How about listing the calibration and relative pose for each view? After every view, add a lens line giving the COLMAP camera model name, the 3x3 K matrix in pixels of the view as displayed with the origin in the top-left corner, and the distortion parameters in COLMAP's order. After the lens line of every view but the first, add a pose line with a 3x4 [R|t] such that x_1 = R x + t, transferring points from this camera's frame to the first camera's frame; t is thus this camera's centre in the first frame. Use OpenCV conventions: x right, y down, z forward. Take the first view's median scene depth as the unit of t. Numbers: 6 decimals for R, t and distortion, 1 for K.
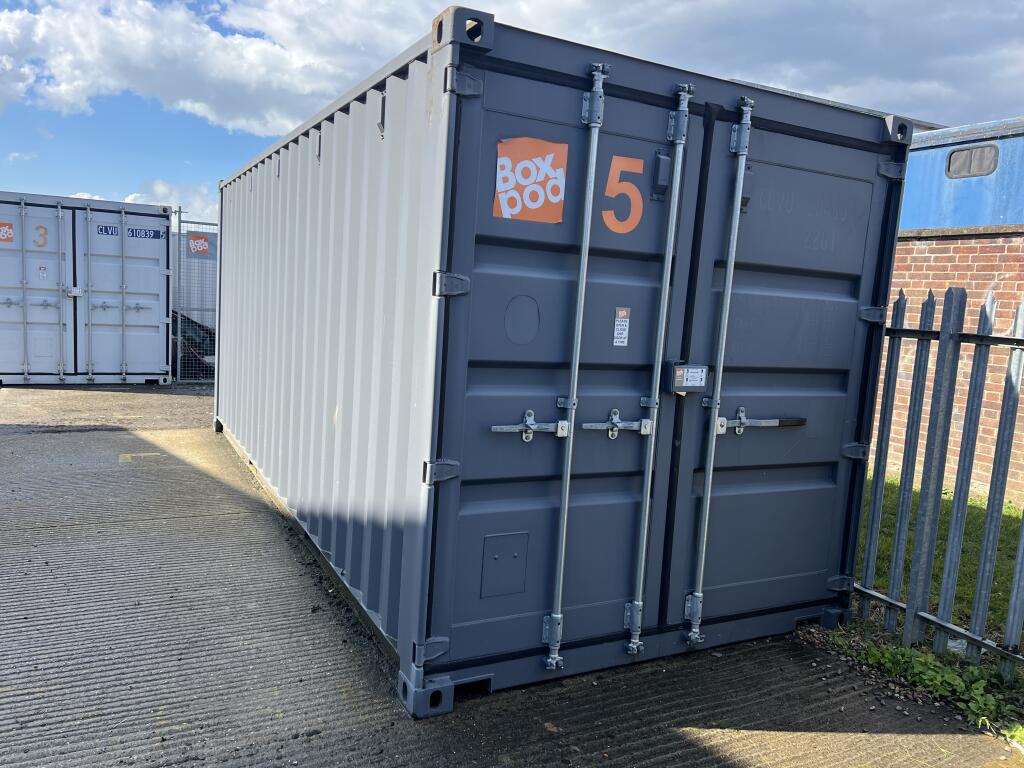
lens RADIAL K [[767.9, 0, 510.7], [0, 767.9, 386.3], [0, 0, 1]] dist [0.064972, -0.011216]
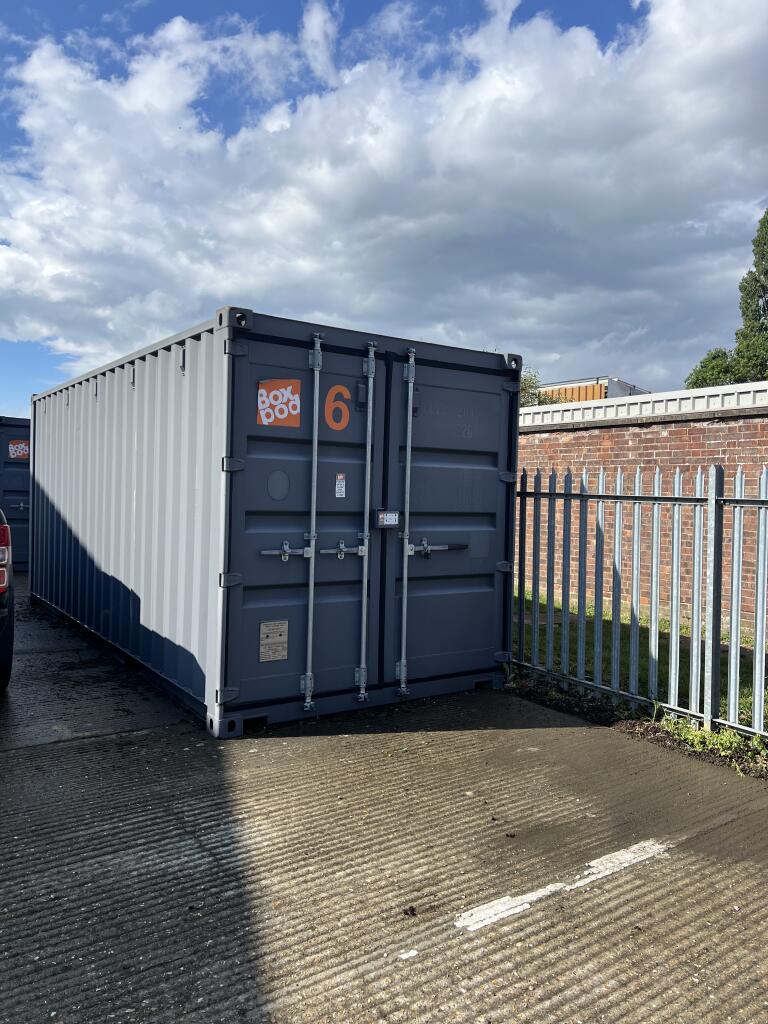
lens RADIAL K [[767.9, 0, 386.3], [0, 767.9, 504.5], [0, 0, 1]] dist [0.064972, -0.011216]
pose [[0.991063, -0.043445, 0.126118, 0.032825], [0.054832, 0.994587, -0.088268, 0.103234], [-0.121600, 0.094394, 0.988081, -0.591706]]
